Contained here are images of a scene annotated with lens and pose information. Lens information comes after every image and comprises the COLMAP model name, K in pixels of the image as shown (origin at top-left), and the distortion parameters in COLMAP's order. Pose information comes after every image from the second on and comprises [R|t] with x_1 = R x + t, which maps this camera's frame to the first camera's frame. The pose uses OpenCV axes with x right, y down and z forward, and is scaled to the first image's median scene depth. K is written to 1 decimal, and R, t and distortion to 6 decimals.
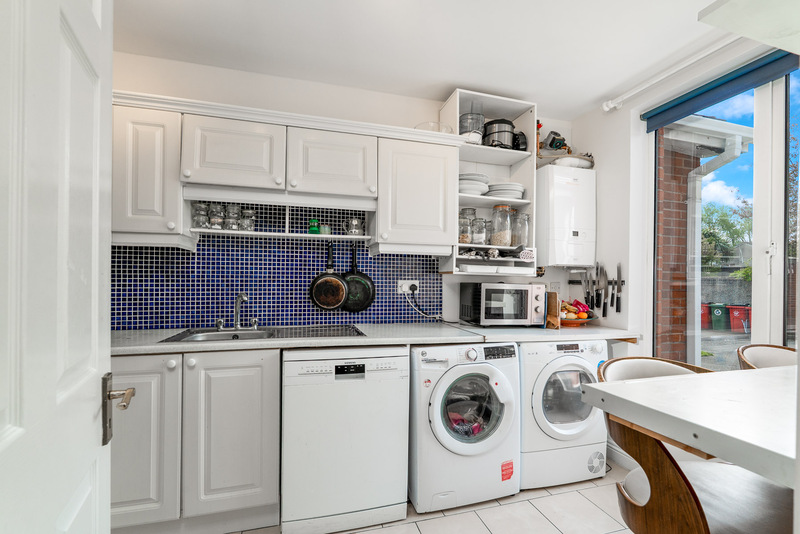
lens RADIAL K [[352.3, 0, 400.0], [0, 352.3, 267.0], [0, 0, 1]] dist [-0.001057, -0.000138]
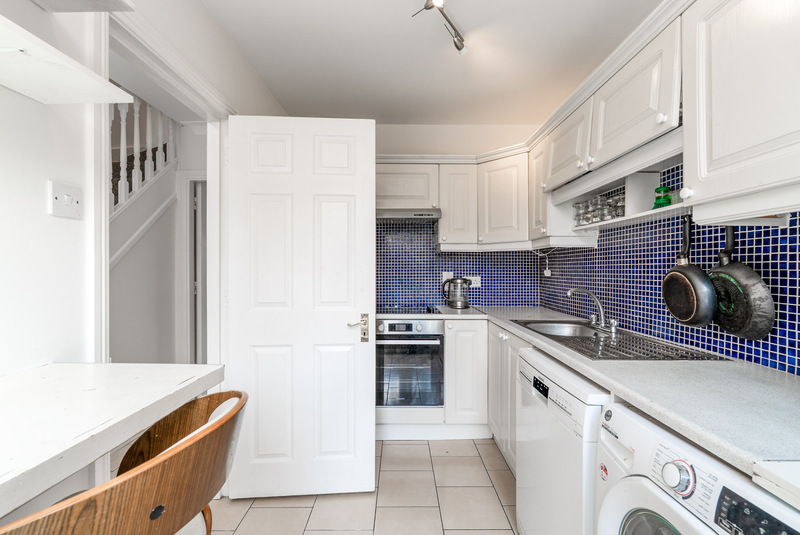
lens RADIAL K [[352.3, 0, 400.0], [0, 352.3, 267.5], [0, 0, 1]] dist [-0.001057, -0.000138]
pose [[-0.273806, -0.020030, -0.961576, 0.543548], [0.017769, 0.999507, -0.025879, 0.029100], [0.961621, -0.024173, -0.273315, 0.688112]]
